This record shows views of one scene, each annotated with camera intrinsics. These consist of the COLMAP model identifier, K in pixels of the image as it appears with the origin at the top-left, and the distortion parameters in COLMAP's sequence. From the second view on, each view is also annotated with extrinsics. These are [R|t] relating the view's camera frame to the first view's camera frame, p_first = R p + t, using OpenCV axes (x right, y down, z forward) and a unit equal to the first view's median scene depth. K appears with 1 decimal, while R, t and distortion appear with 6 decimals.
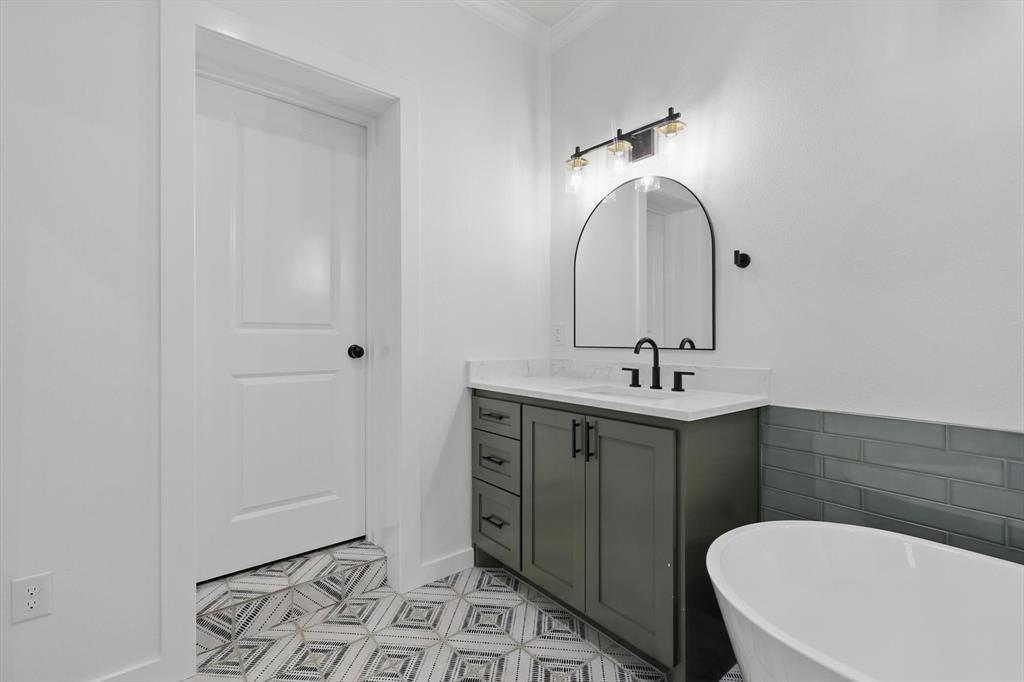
lens RADIAL K [[447.6, 0, 509.3], [0, 447.6, 340.6], [0, 0, 1]] dist [-0.001809, 0.000505]
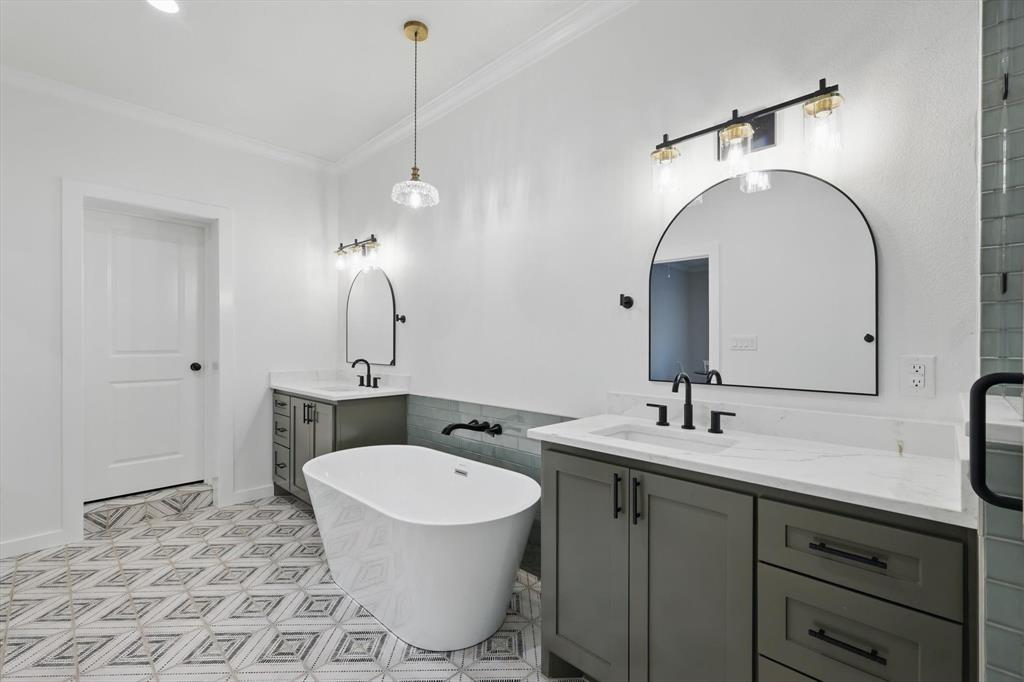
lens RADIAL K [[447.6, 0, 513.7], [0, 447.6, 346.0], [0, 0, 1]] dist [-0.001809, 0.000505]
pose [[0.990801, -0.001401, 0.135320, 0.651697], [0.001725, 0.999996, -0.002275, -0.051036], [-0.135316, 0.002487, 0.990799, -0.861990]]
